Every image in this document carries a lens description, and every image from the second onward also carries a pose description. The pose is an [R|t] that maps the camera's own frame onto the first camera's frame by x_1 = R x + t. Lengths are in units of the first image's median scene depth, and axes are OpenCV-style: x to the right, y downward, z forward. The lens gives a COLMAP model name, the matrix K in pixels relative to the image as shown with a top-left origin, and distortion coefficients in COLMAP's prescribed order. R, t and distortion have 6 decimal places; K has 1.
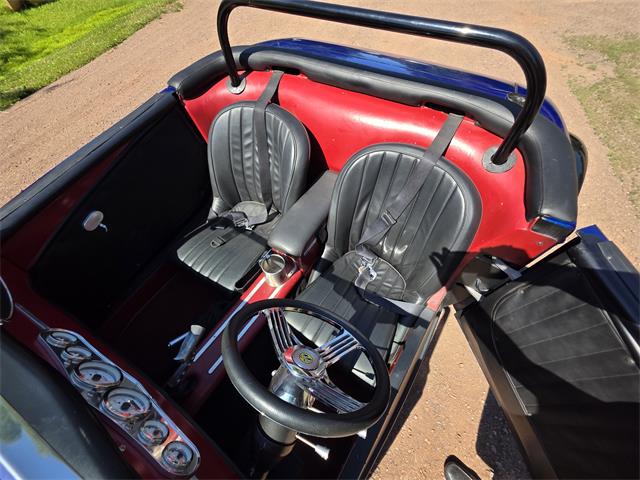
lens RADIAL K [[255.6, 0, 322.8], [0, 255.6, 238.4], [0, 0, 1]] dist [-0.000099, -0.000998]
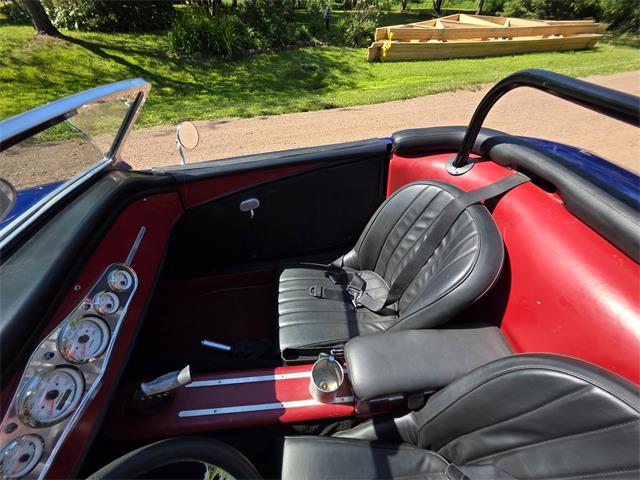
lens RADIAL K [[255.6, 0, 322.8], [0, 255.6, 238.4], [0, 0, 1]] dist [-0.000099, -0.000998]
pose [[0.608102, 0.571935, -0.550547, -0.021030], [-0.669946, 0.741778, 0.030613, -0.170995], [0.425892, 0.350221, 0.834243, 0.228409]]
